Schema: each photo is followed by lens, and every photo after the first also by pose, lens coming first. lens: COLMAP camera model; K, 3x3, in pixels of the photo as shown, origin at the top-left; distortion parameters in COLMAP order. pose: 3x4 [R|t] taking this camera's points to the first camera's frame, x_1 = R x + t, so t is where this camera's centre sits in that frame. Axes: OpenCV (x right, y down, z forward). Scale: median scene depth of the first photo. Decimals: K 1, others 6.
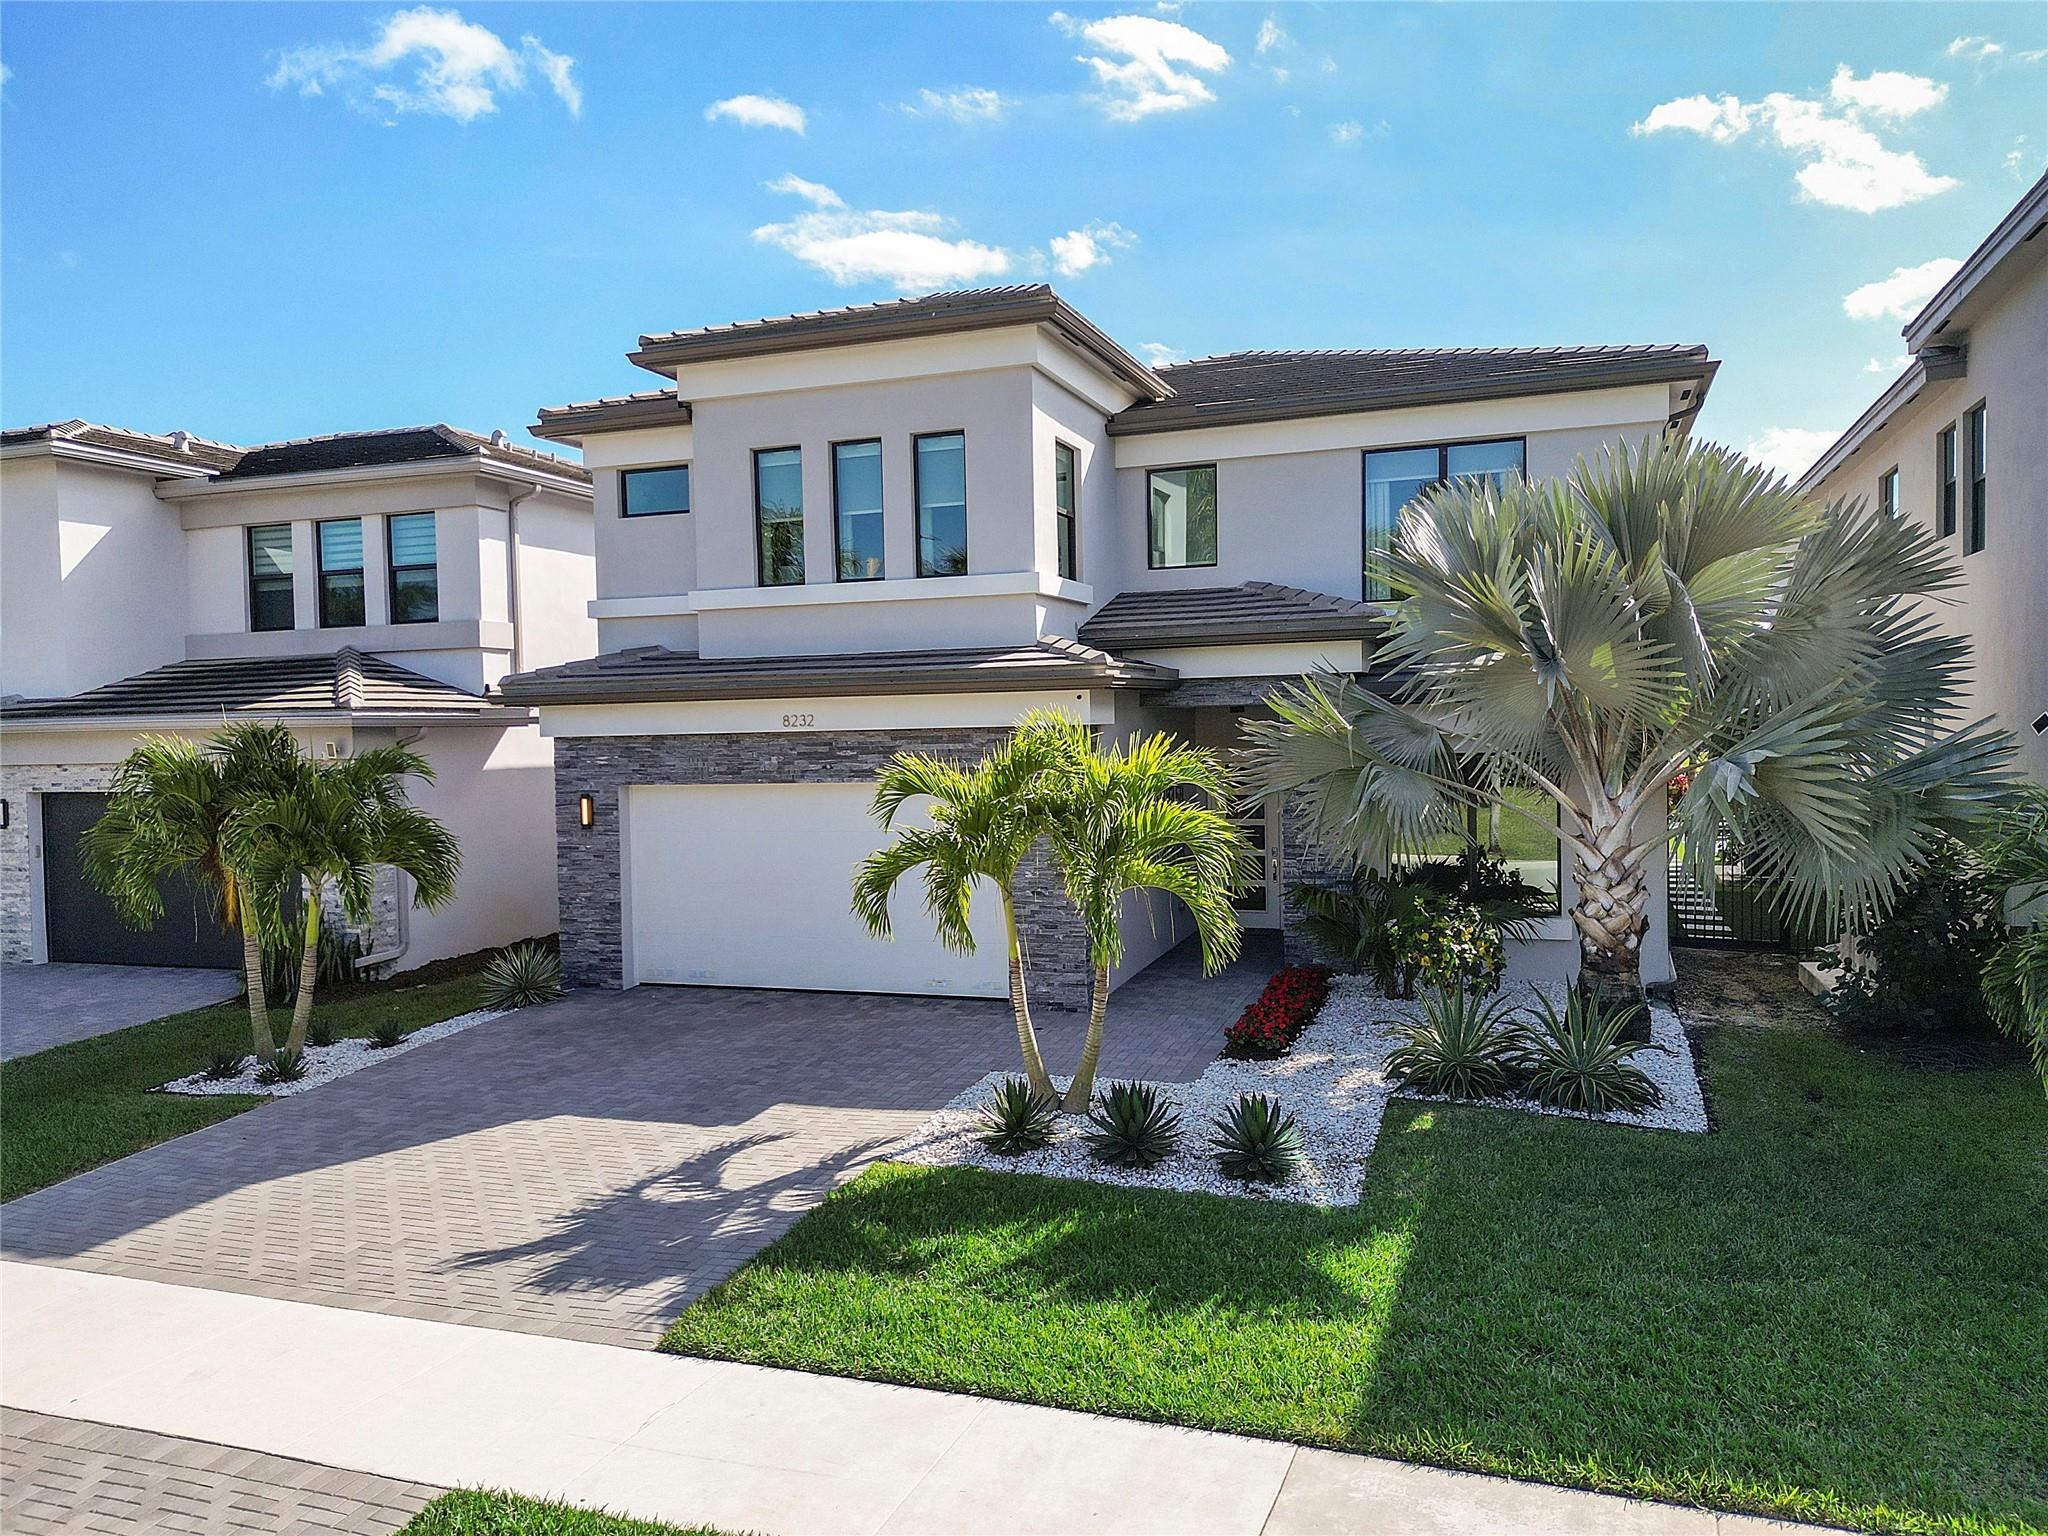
lens RADIAL K [[1477.2, 0, 1024.0], [0, 1477.2, 768.0], [0, 0, 1]] dist [0.056815, -0.050477]
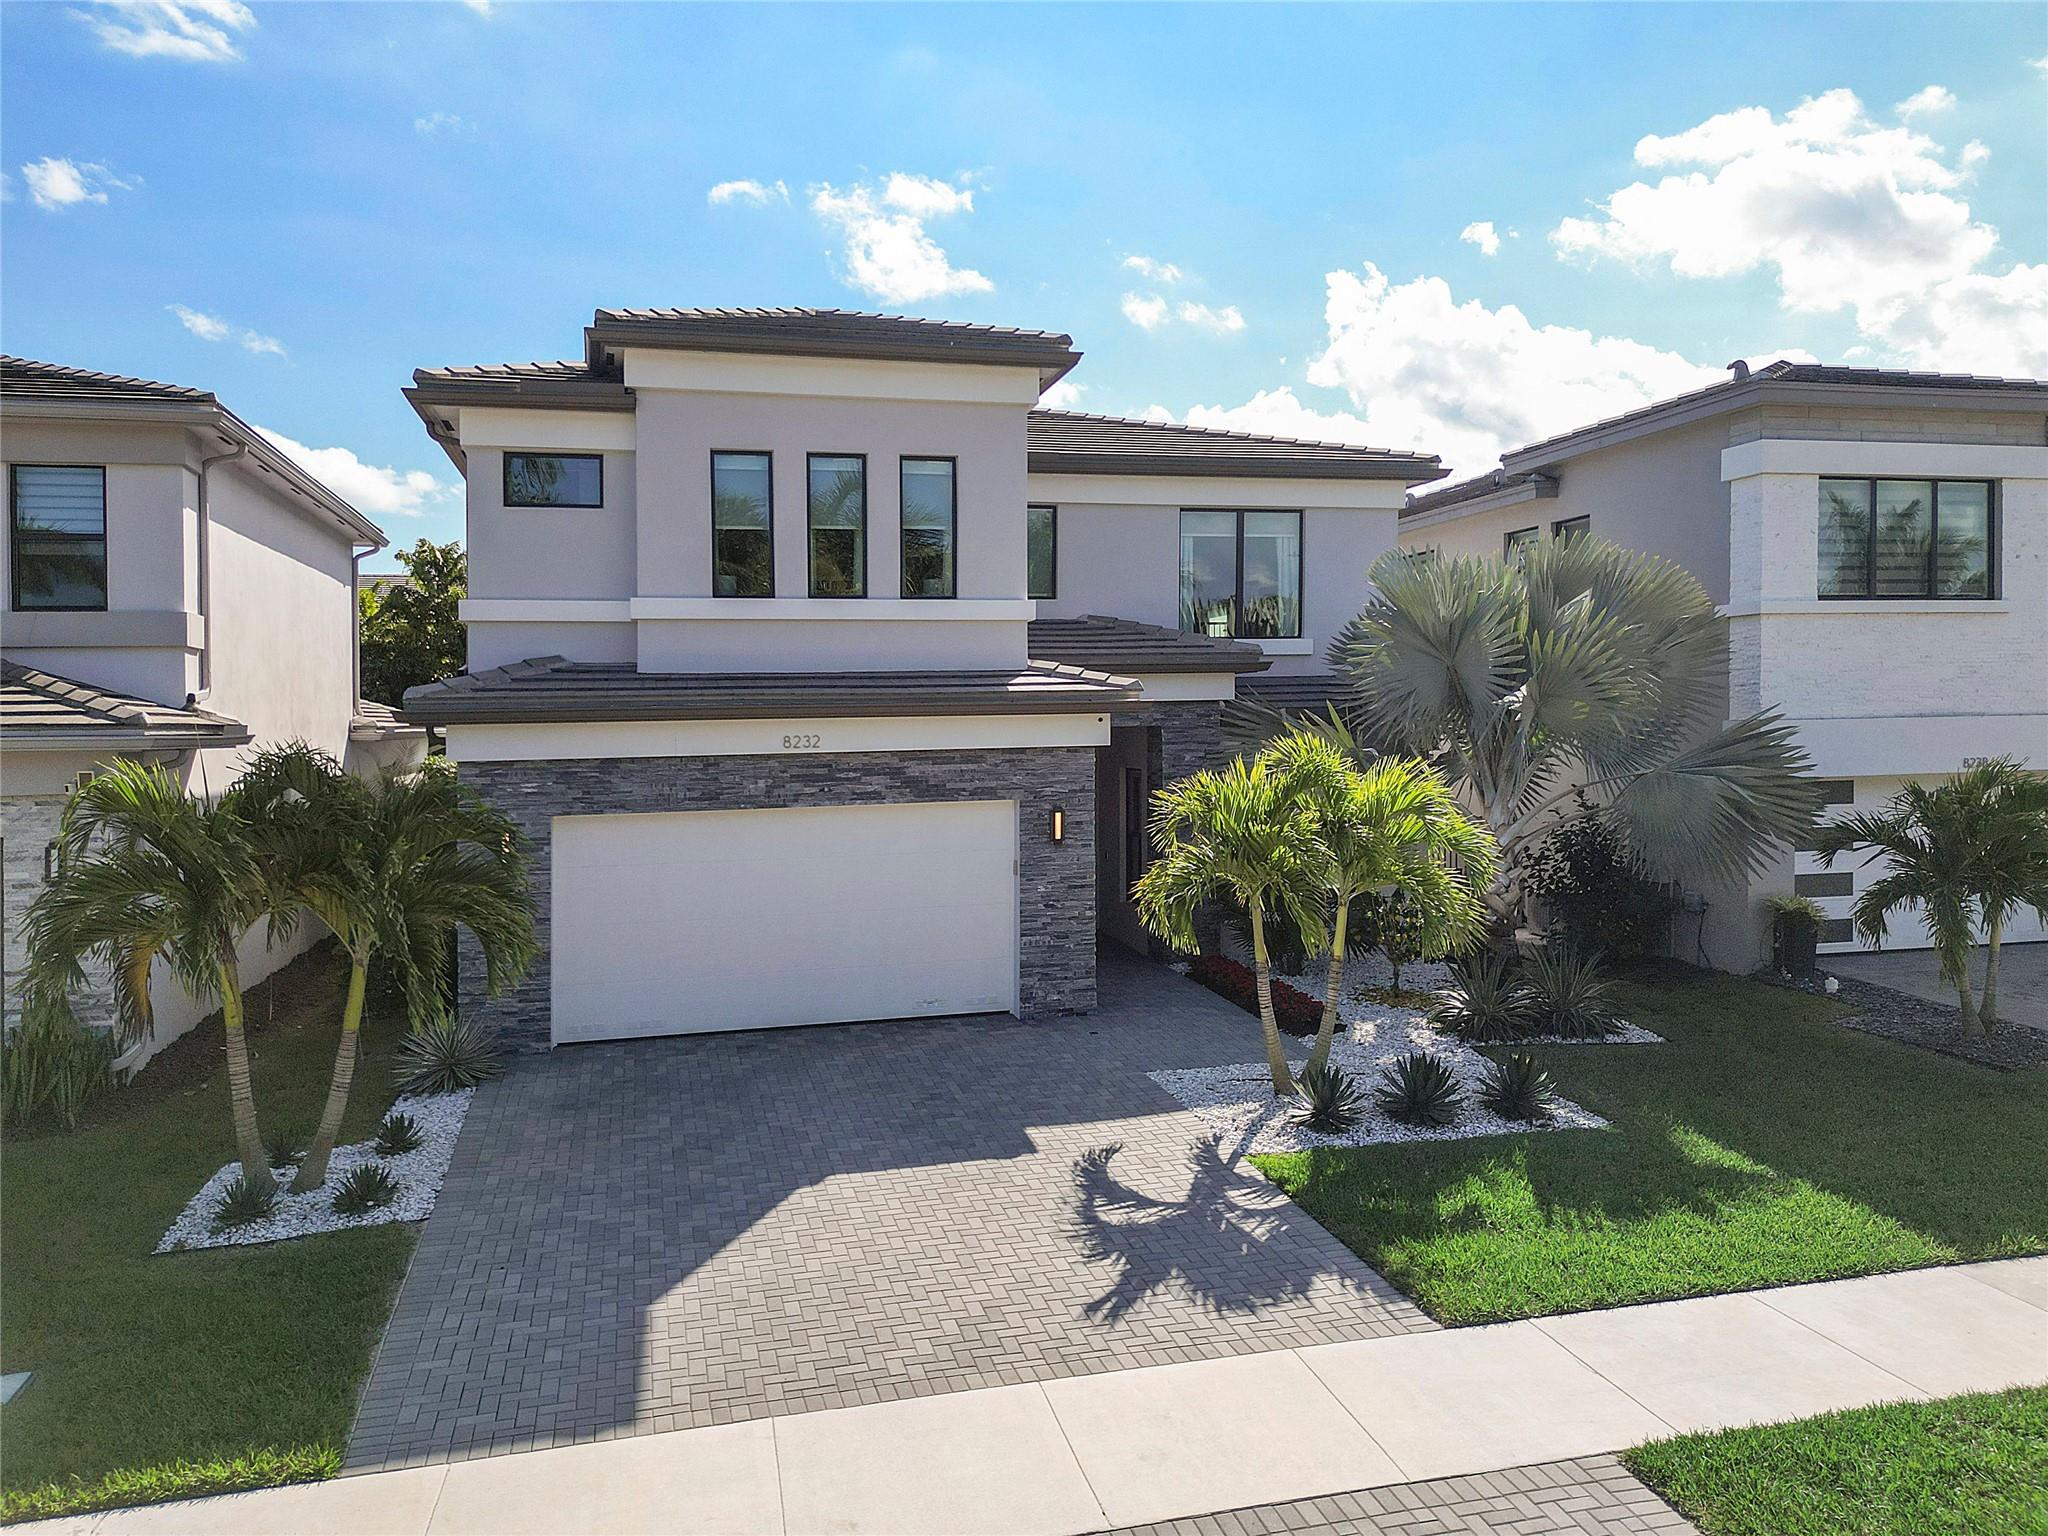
lens RADIAL K [[1471.4, 0, 1020.6], [0, 1471.4, 743.1], [0, 0, 1]] dist [0.054913, -0.039136]
pose [[0.824125, -0.001510, 0.566406, -0.694041], [0.016395, 0.999641, -0.021190, -0.010590], [-0.566170, 0.026749, 0.823854, 0.169735]]
